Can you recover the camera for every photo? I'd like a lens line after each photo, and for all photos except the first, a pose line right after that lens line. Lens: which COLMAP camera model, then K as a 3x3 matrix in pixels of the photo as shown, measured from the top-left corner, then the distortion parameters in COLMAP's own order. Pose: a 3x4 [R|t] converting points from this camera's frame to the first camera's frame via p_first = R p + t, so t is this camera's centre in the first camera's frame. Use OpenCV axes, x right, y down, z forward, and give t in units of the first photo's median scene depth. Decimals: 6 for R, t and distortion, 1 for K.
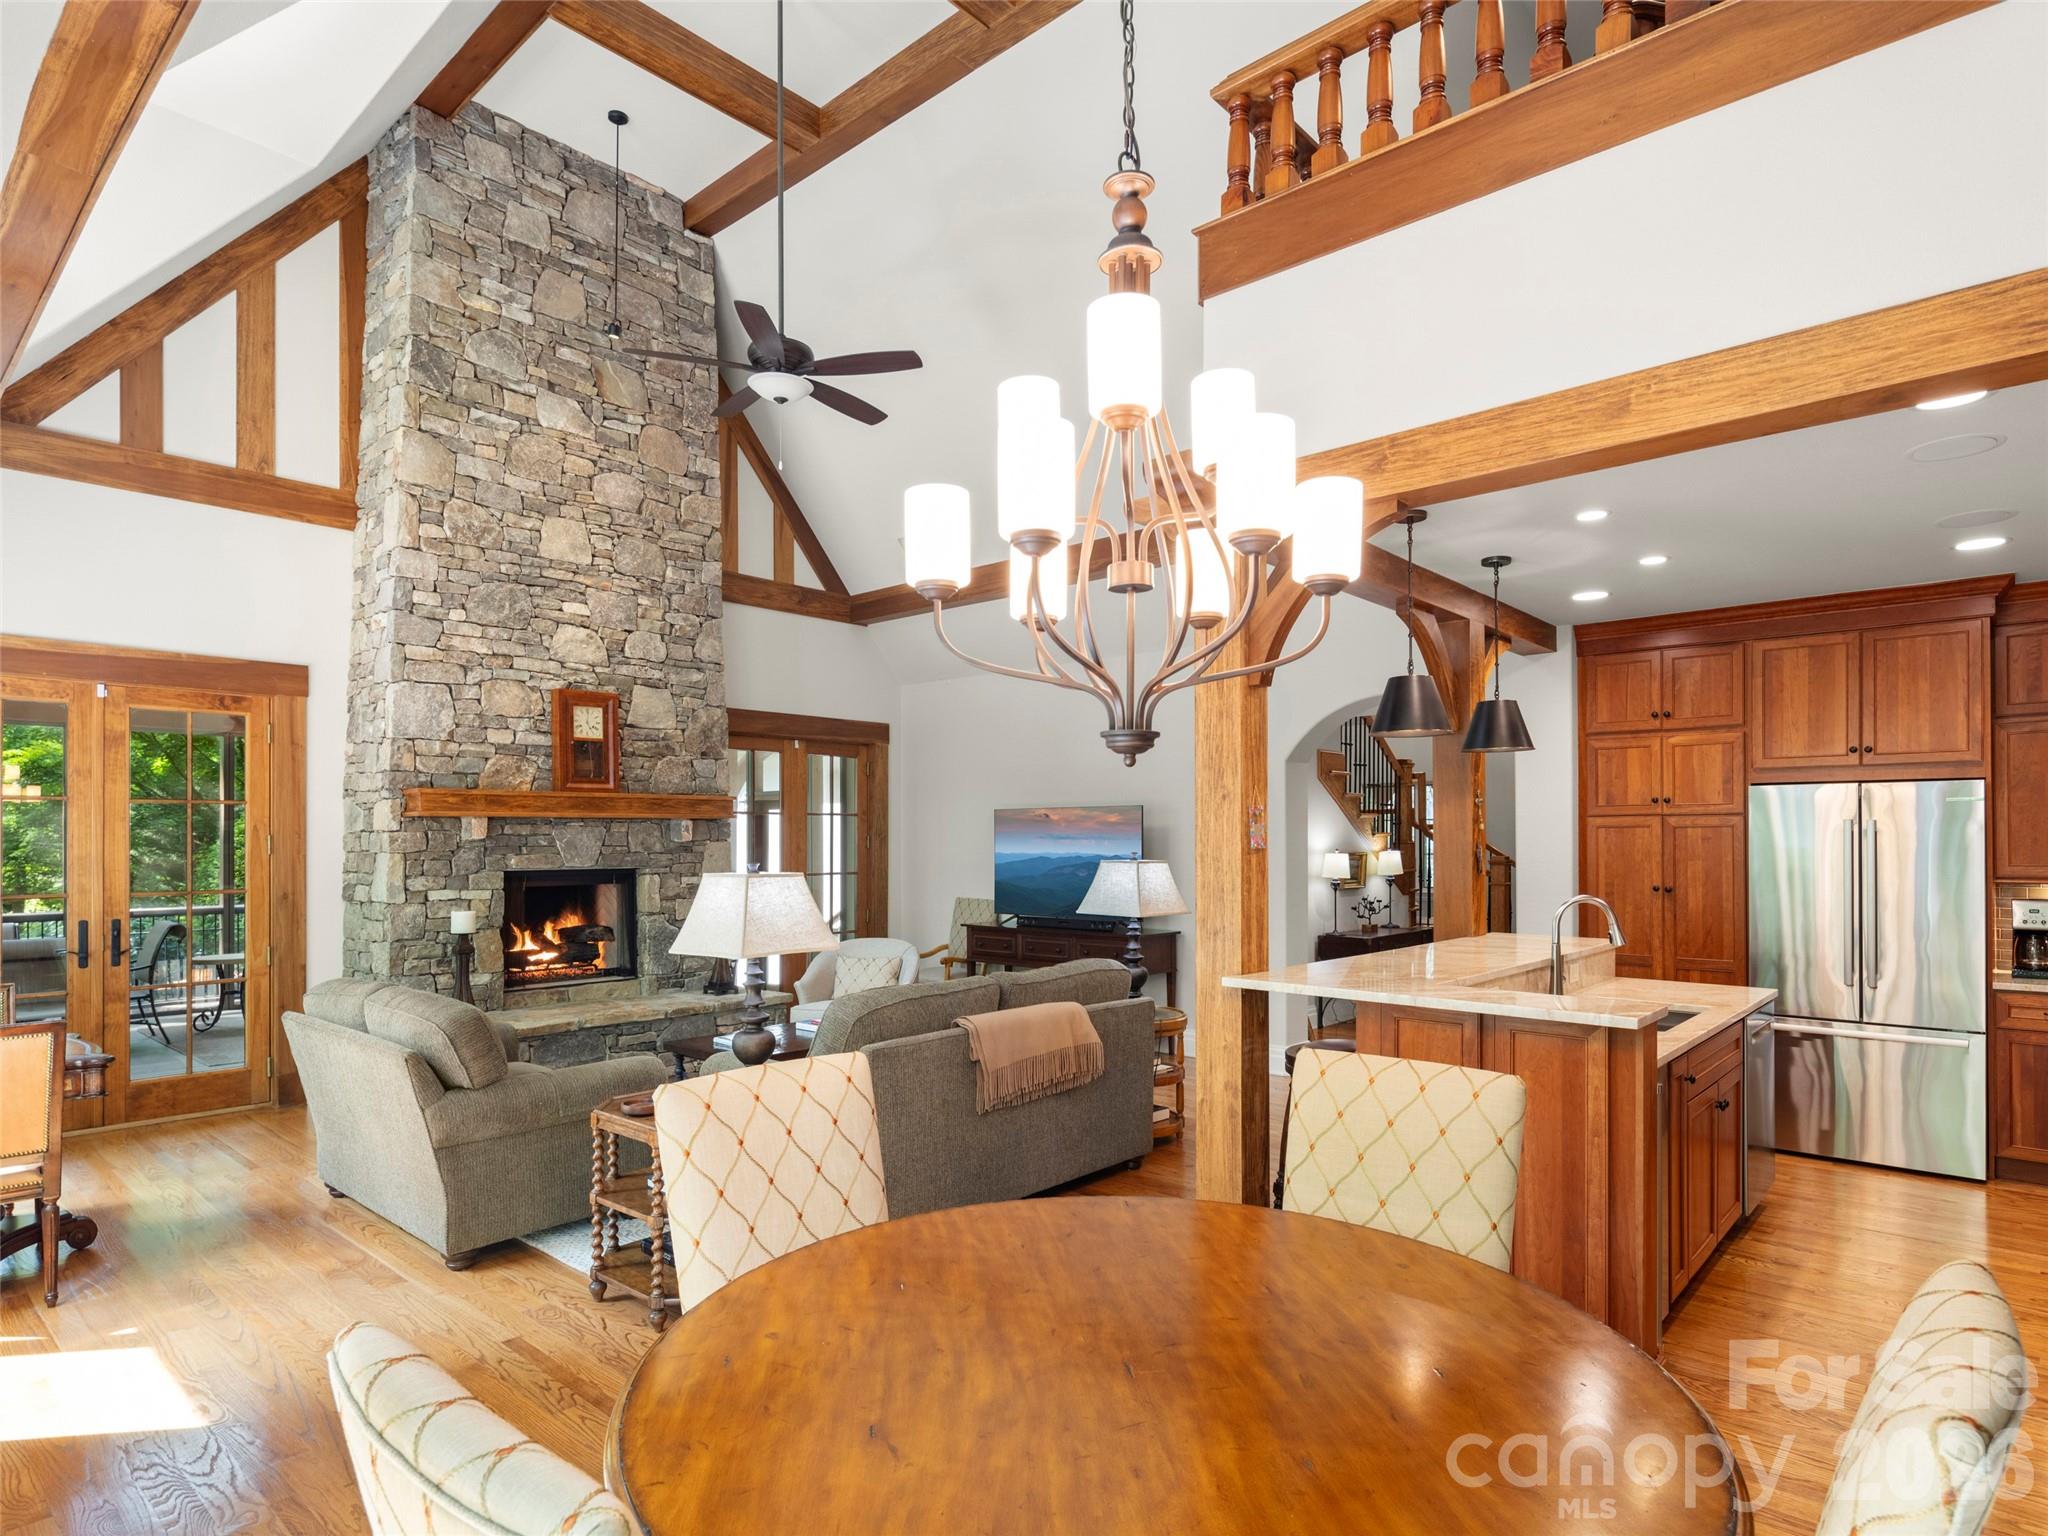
lens RADIAL K [[1098.6, 0, 1020.7], [0, 1098.6, 837.2], [0, 0, 1]] dist [-0.000019, -0.001367]
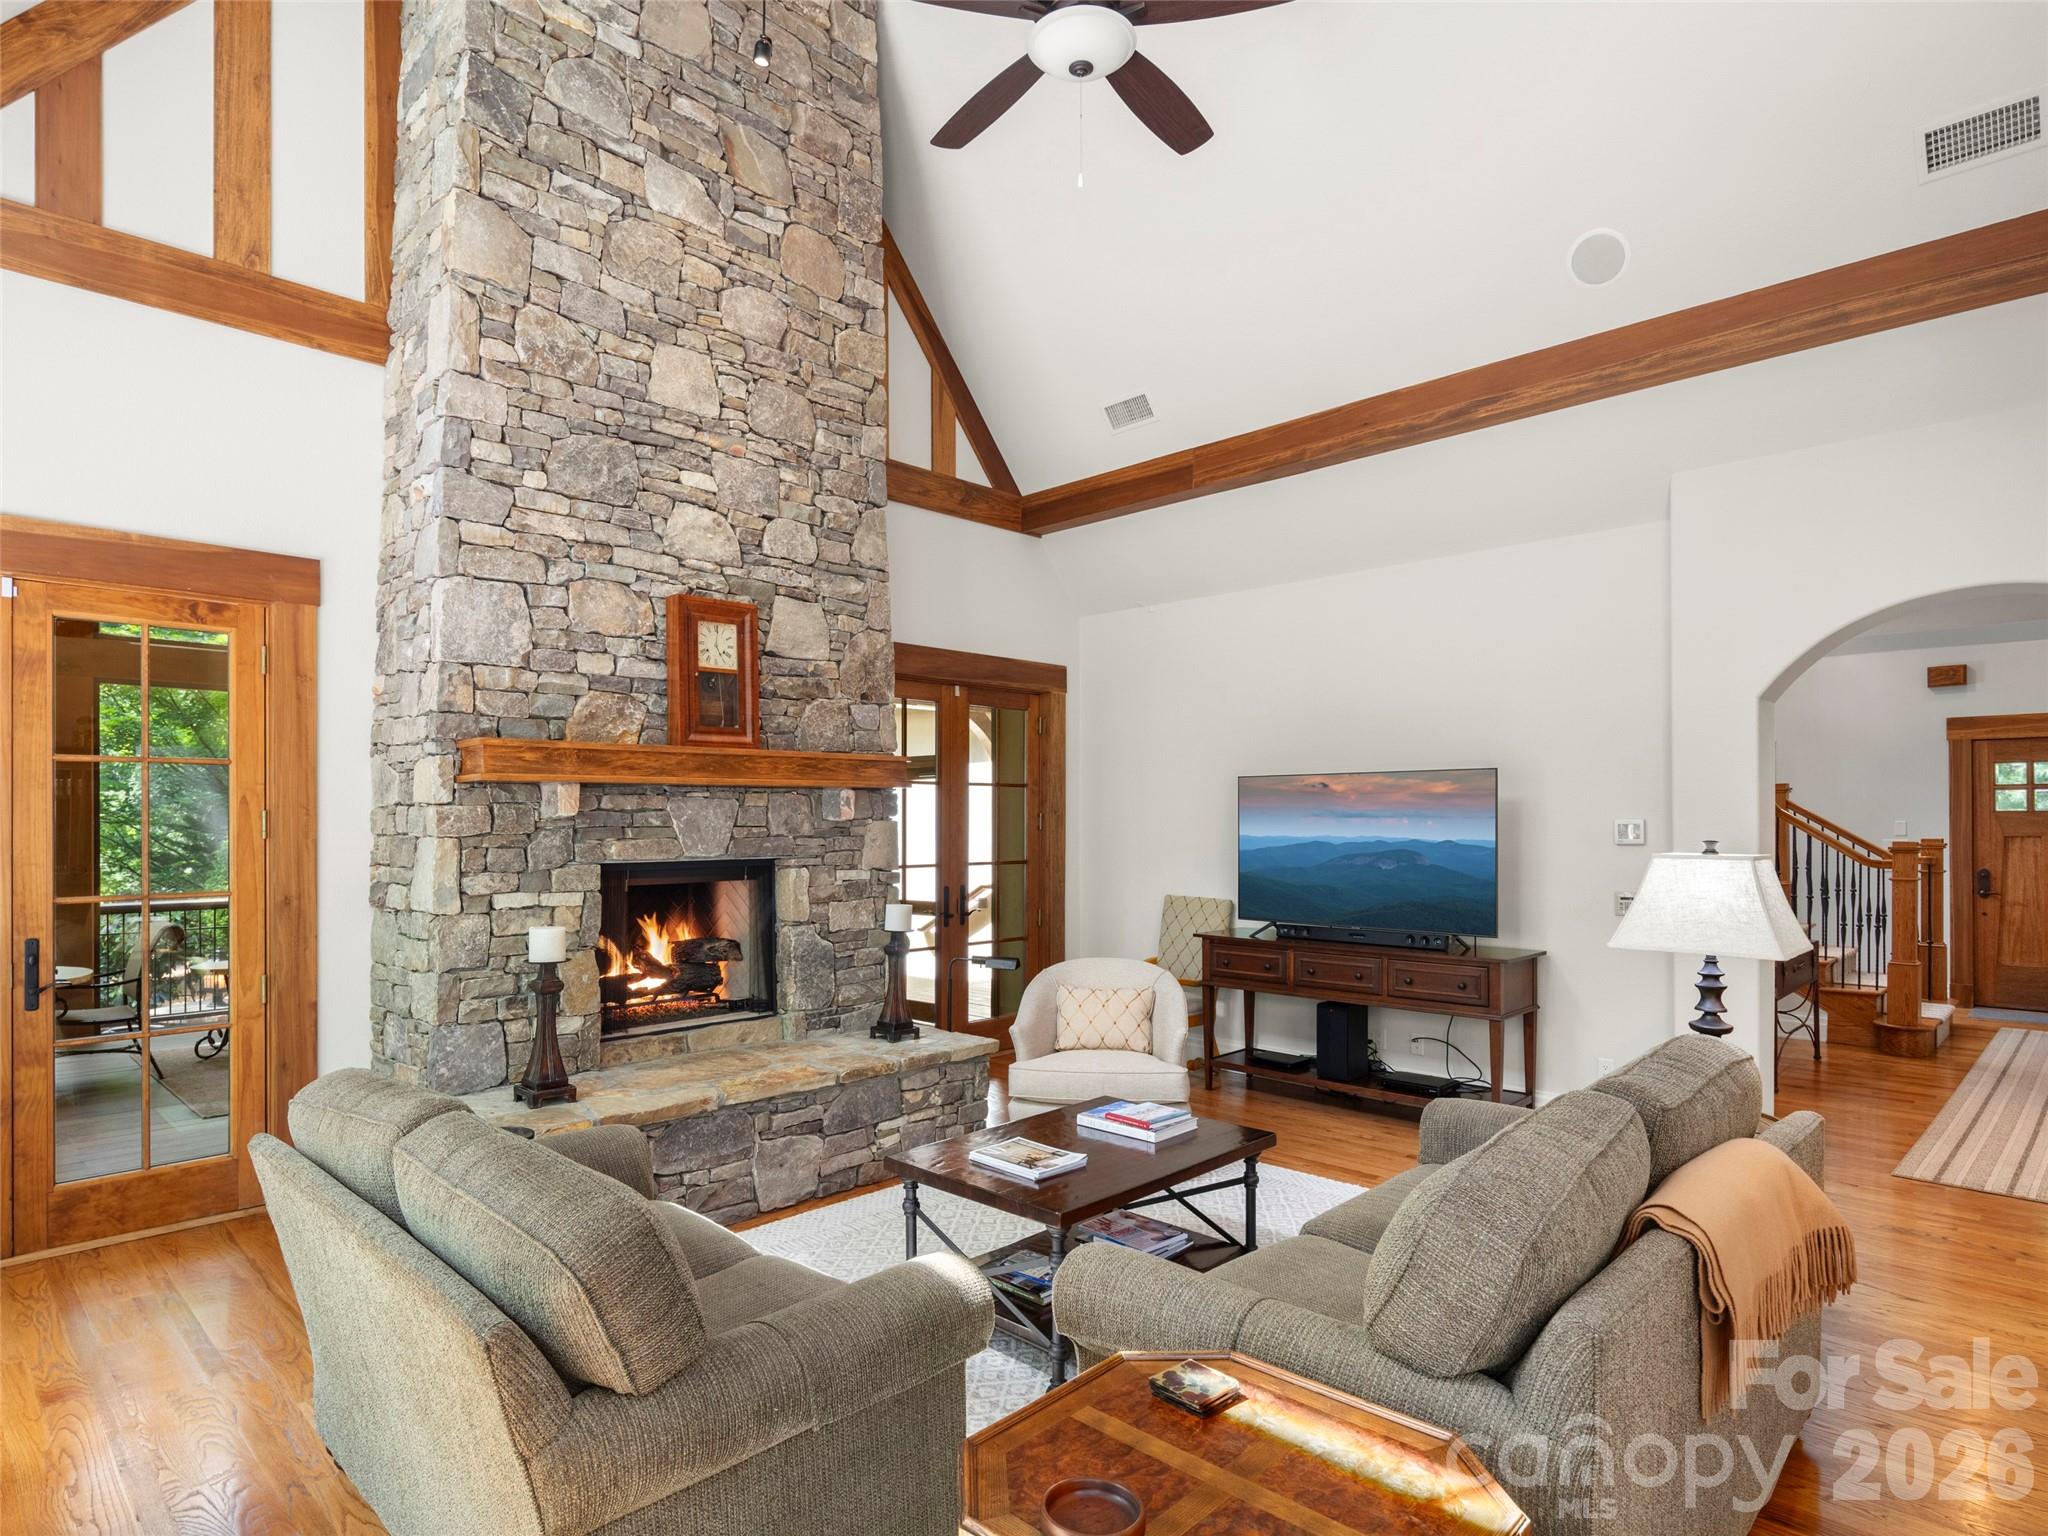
lens RADIAL K [[1109.3, 0, 977.7], [0, 1109.3, 820.6], [0, 0, 1]] dist [0.000178, -0.000952]
pose [[0.998005, 0.001219, -0.063116, -0.202847], [-0.000932, 0.999989, 0.004578, 0.001003], [0.063121, -0.004510, 0.997996, 0.345885]]
